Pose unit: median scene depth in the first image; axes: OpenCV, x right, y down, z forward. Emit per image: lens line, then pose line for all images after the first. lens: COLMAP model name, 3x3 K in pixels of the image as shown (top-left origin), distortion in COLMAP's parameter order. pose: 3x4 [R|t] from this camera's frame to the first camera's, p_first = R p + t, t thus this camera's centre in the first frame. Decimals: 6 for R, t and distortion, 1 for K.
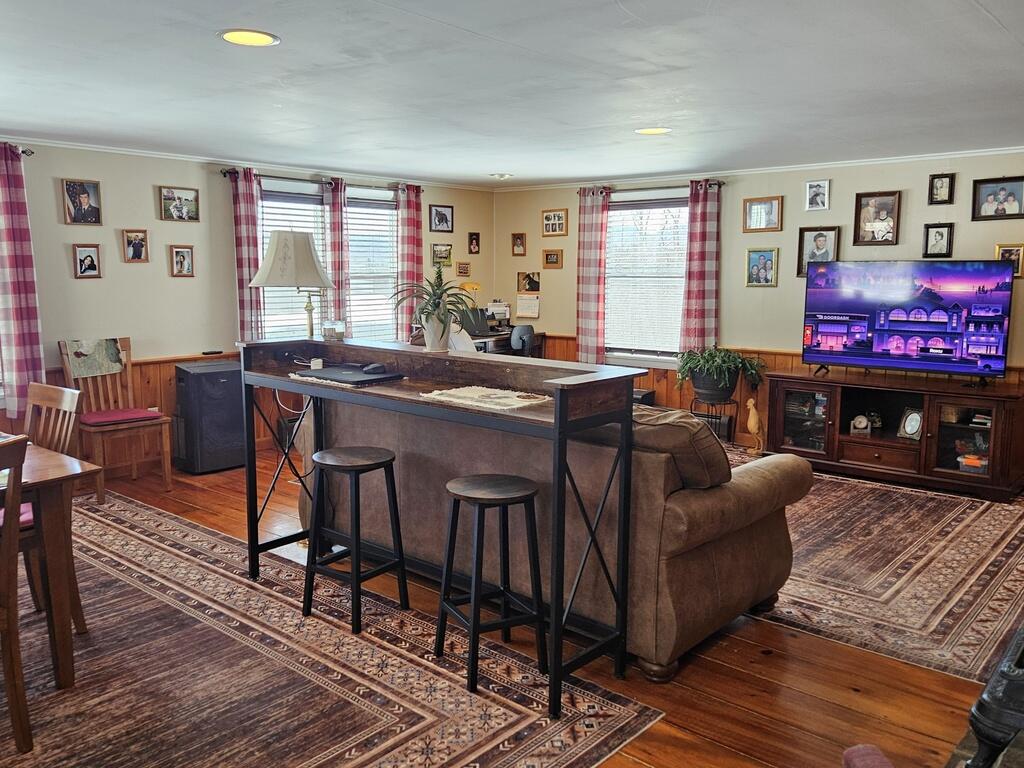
lens RADIAL K [[847.4, 0, 502.4], [0, 847.4, 379.4], [0, 0, 1]] dist [0.066422, -0.047998]
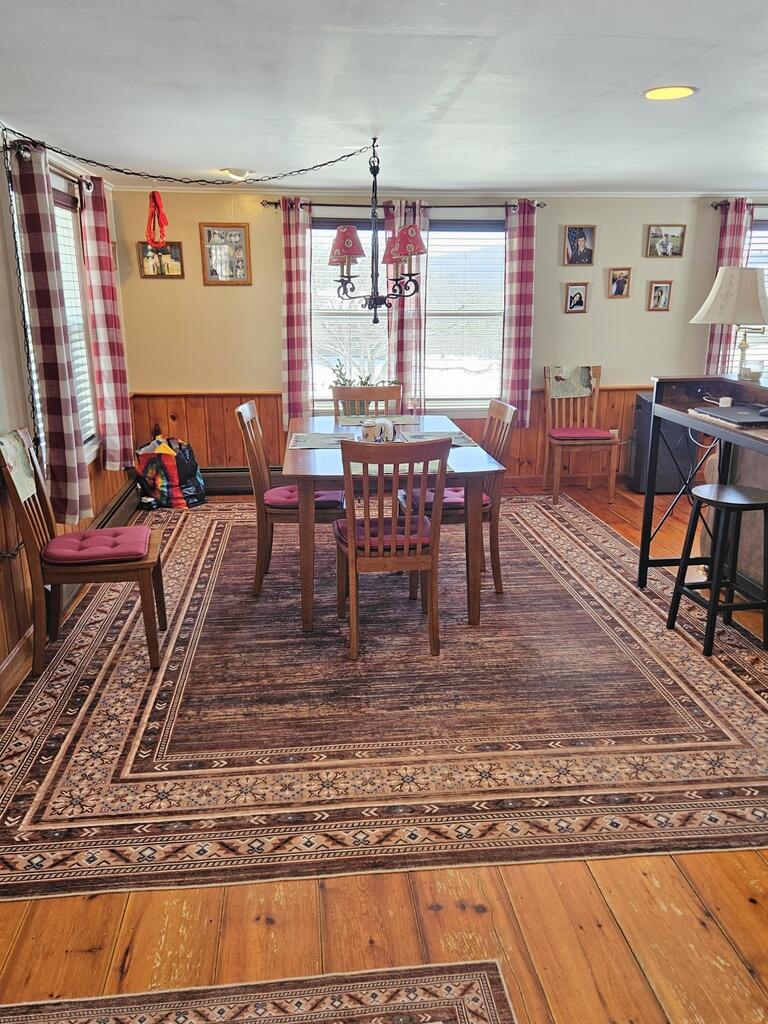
lens RADIAL K [[818.2, 0, 373.5], [0, 818.2, 519.7], [0, 0, 1]] dist [0.059080, -0.020004]
pose [[0.729025, 0.179504, -0.660530, 0.111879], [-0.087779, 0.981551, 0.169862, -0.007901], [0.678835, -0.065853, 0.731332, -0.027355]]
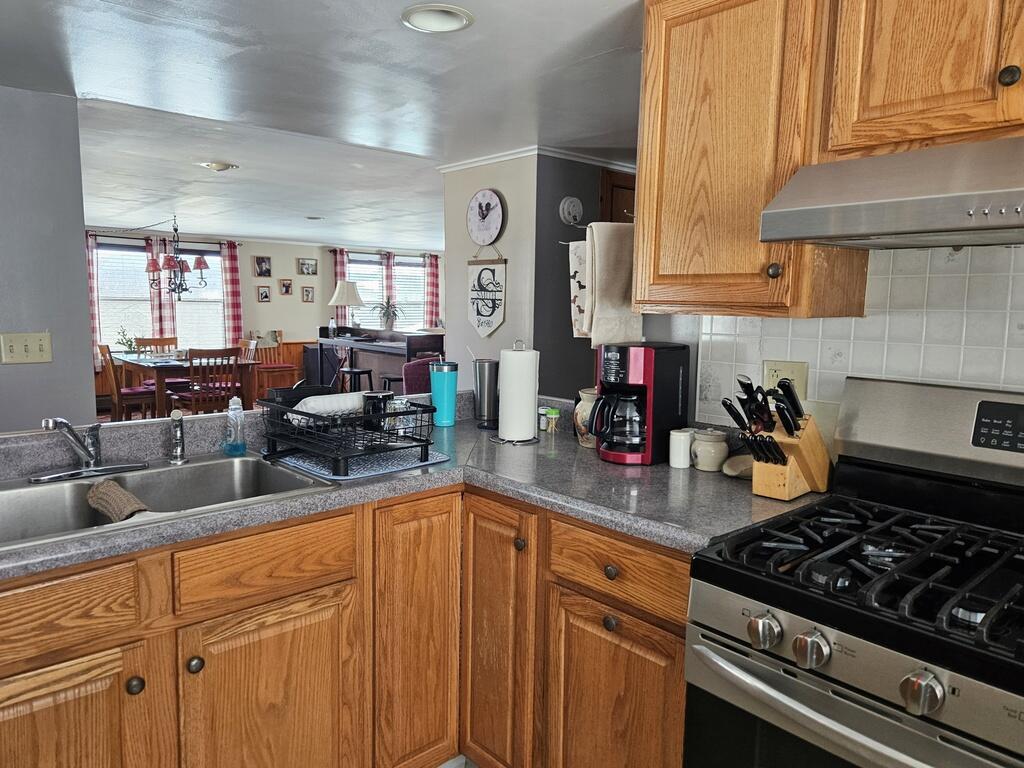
lens RADIAL K [[704.8, 0, 507.1], [0, 704.8, 380.8], [0, 0, 1]] dist [0.063380, -0.029360]
pose [[0.991471, 0.025754, -0.127761, 0.350026], [-0.028347, 0.999427, -0.018516, 0.094443], [0.127211, 0.021979, 0.991632, -0.675529]]
